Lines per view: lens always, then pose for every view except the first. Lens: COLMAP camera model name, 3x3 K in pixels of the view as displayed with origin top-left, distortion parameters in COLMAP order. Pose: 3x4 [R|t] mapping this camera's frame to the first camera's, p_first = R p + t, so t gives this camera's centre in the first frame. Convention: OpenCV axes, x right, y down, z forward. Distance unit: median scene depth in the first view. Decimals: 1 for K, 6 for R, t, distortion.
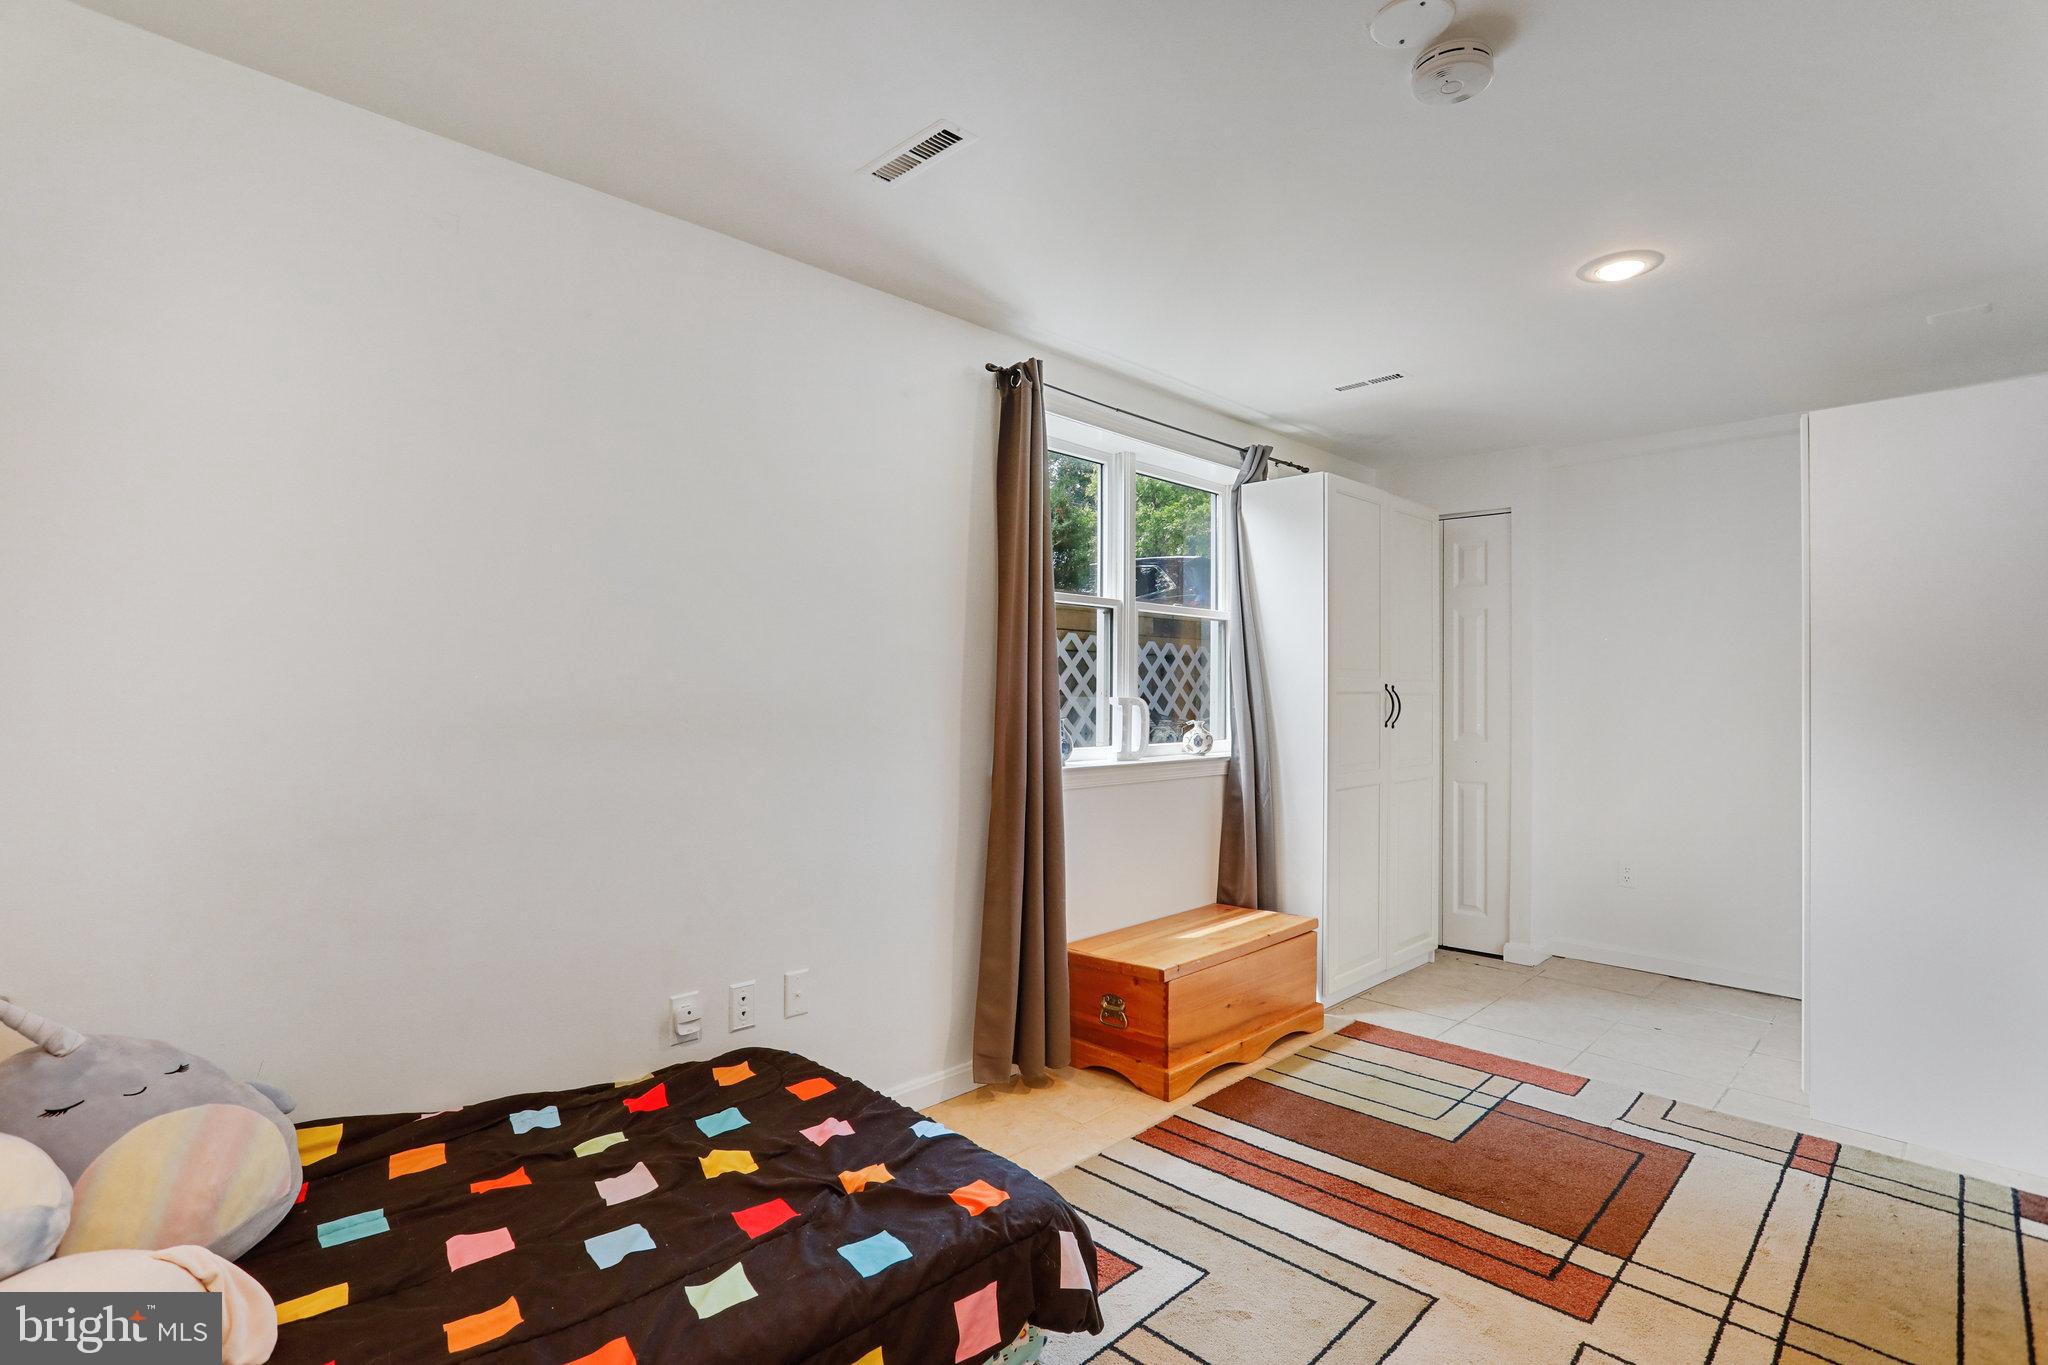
lens RADIAL K [[976.6, 0, 1024.0], [0, 976.6, 682.5], [0, 0, 1]] dist [-0.067239, 0.024422]
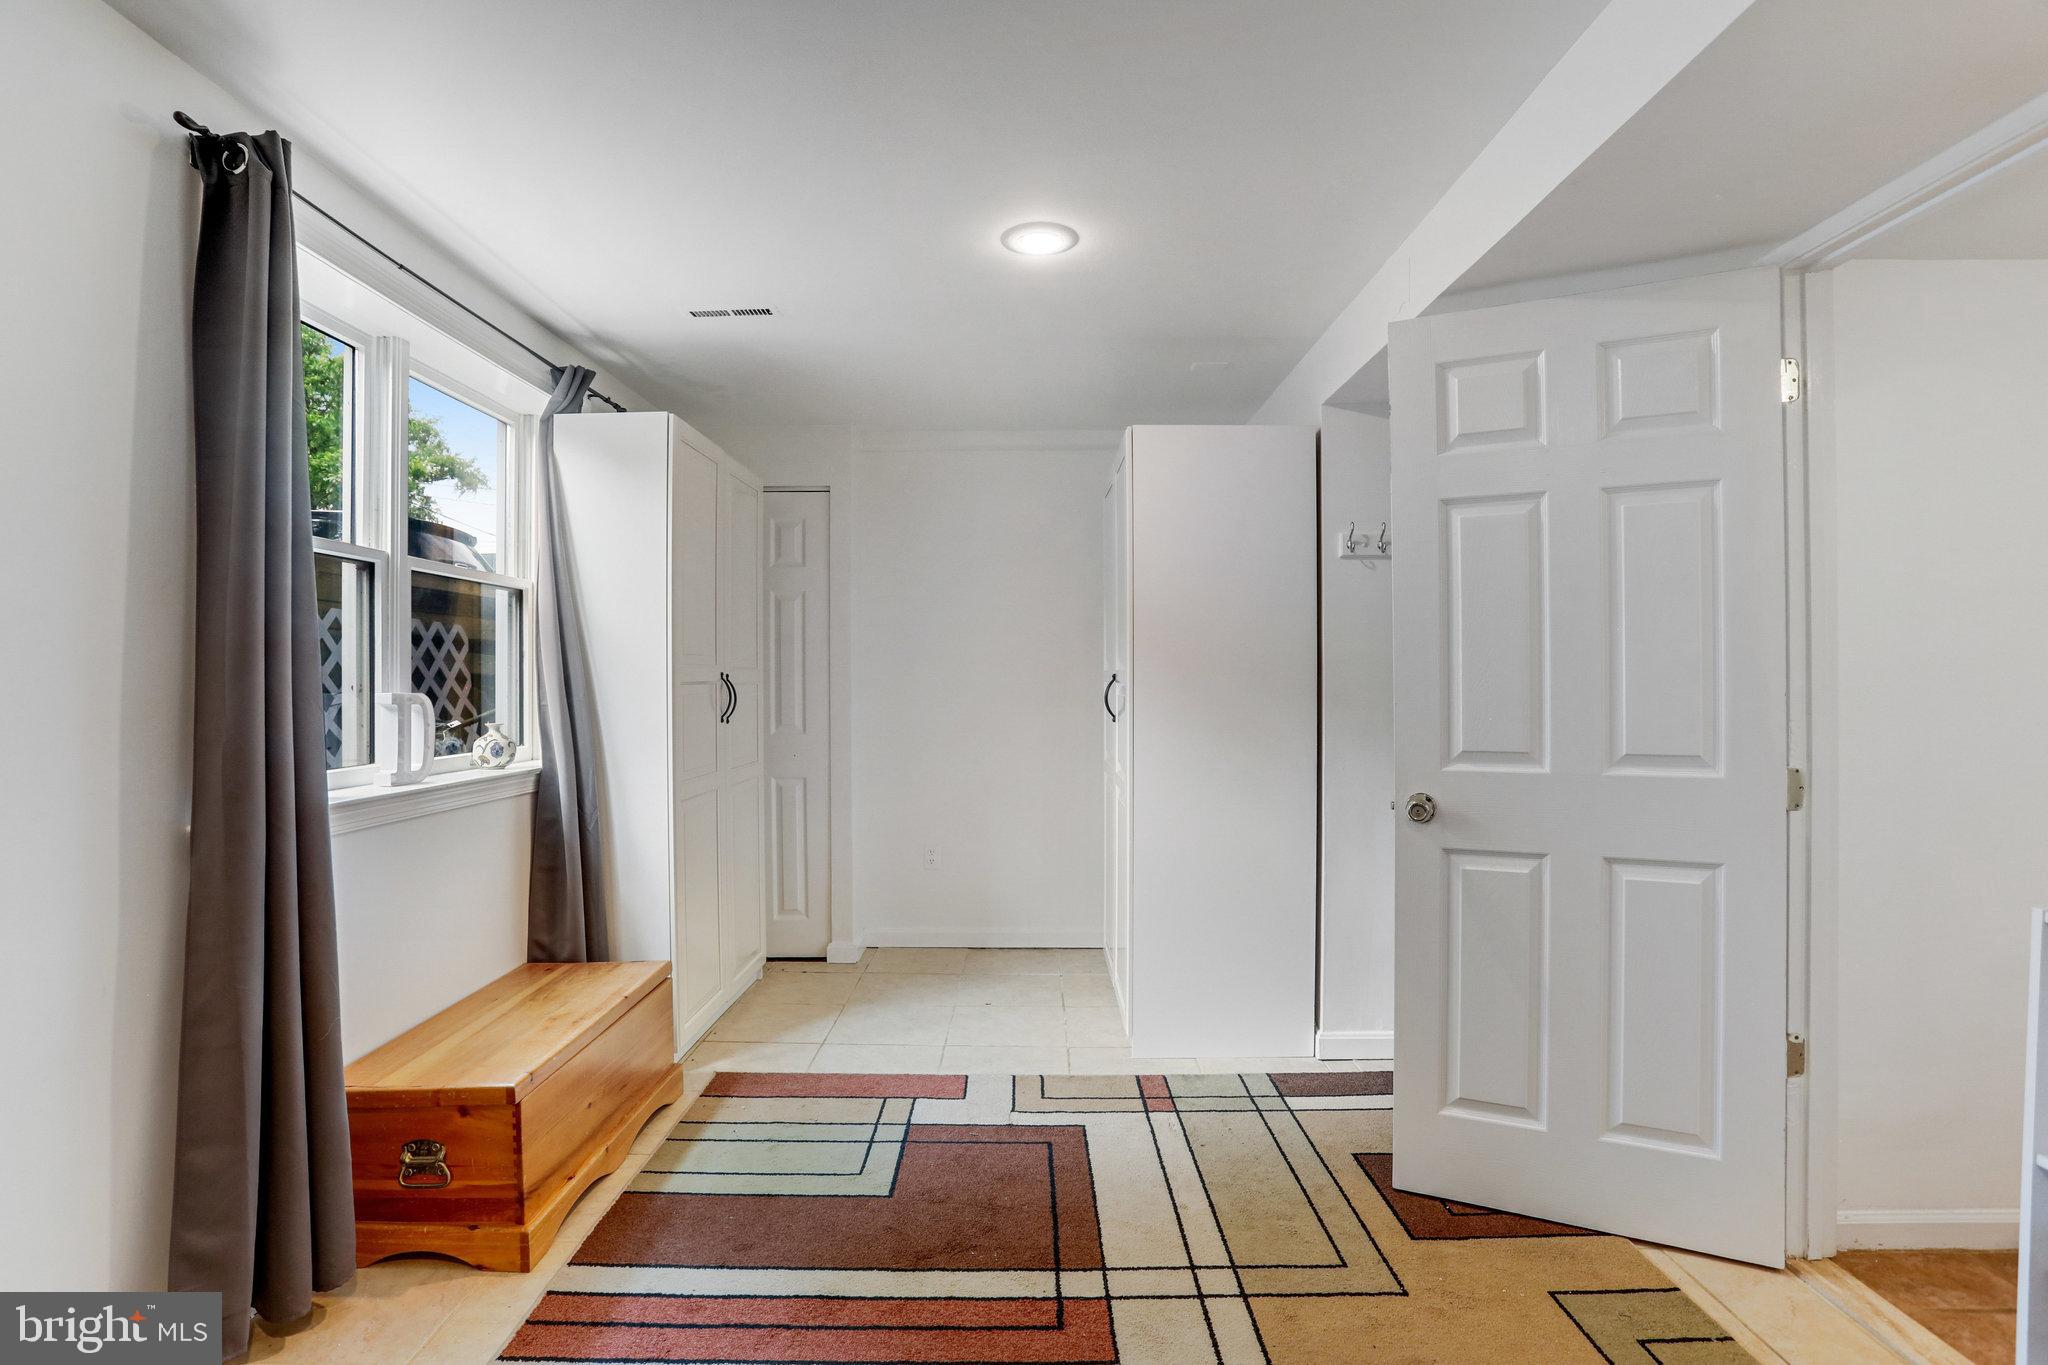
lens RADIAL K [[1003.2, 0, 1024.0], [0, 1003.2, 682.5], [0, 0, 1]] dist [-0.076344, 0.031372]
pose [[0.712158, -0.010594, 0.701939, -0.077136], [0.003090, 0.999924, 0.011957, 0.001157], [-0.702013, -0.006346, 0.712136, 0.236749]]
